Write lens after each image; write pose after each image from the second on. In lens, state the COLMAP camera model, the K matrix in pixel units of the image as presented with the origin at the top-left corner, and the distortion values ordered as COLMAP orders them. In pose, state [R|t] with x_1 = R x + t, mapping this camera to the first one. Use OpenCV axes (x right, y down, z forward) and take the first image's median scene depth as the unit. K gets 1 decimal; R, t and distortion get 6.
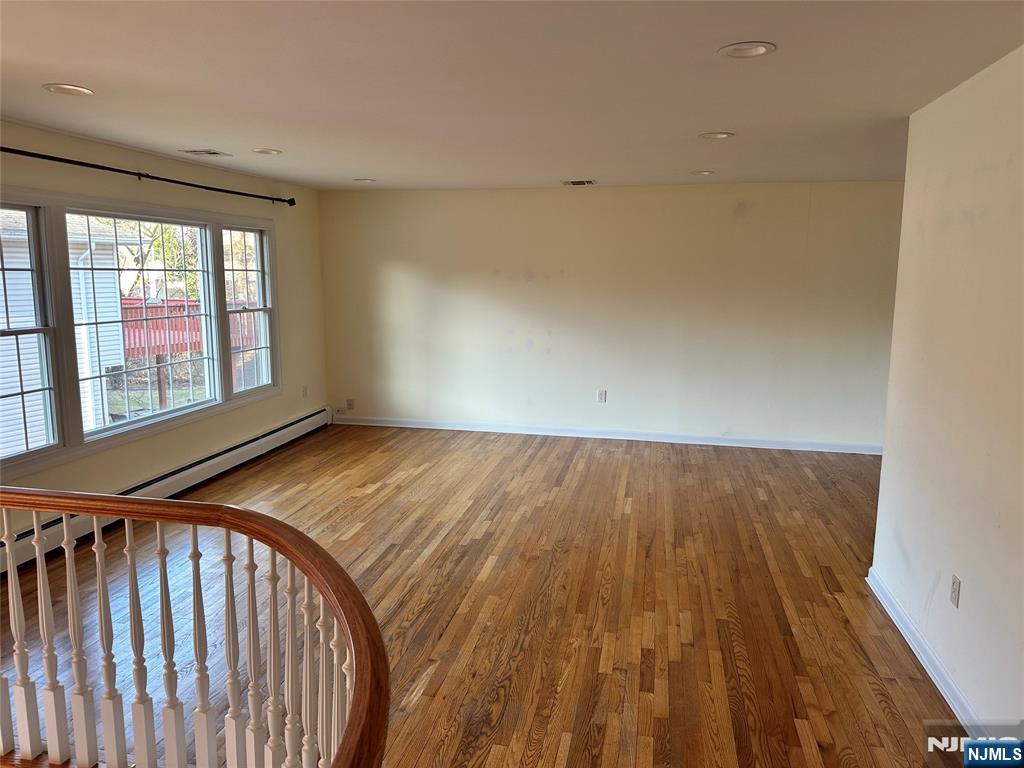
lens RADIAL K [[712.5, 0, 512.0], [0, 712.5, 384.0], [0, 0, 1]] dist [0.145632, -0.210567]
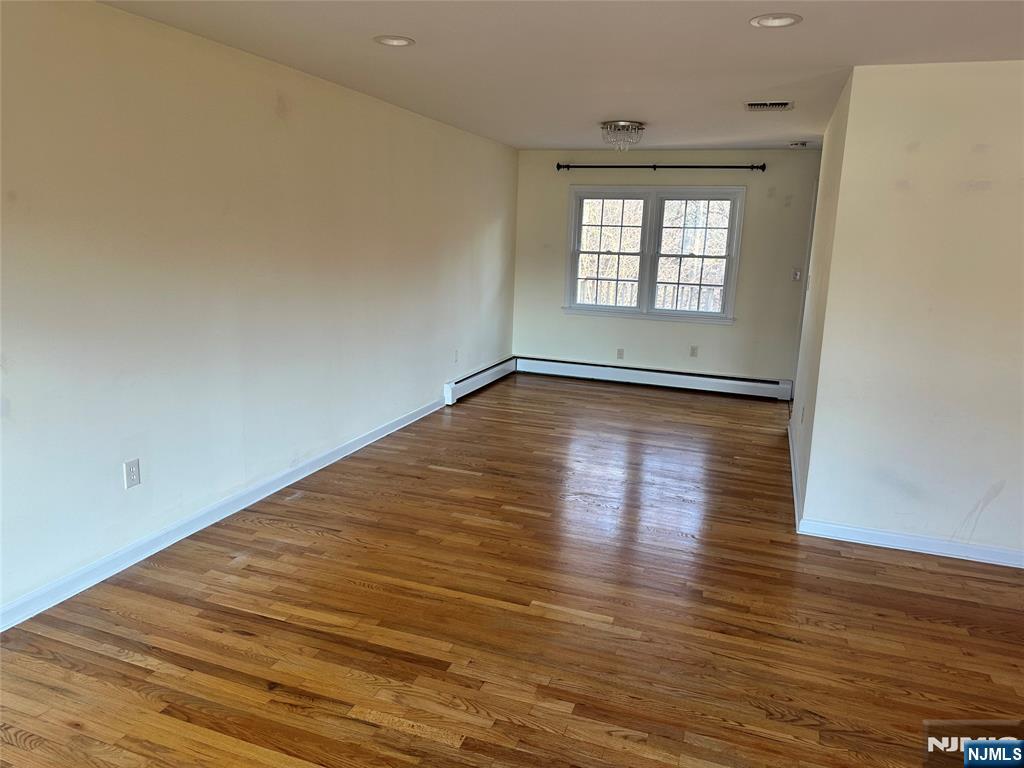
lens RADIAL K [[712.5, 0, 512.0], [0, 712.5, 384.0], [0, 0, 1]] dist [0.145632, -0.210567]
pose [[0.145871, -0.220447, 0.964430, -0.346171], [0.122863, 0.971347, 0.203445, -0.130570], [-0.981645, 0.088816, 0.168776, 0.823164]]
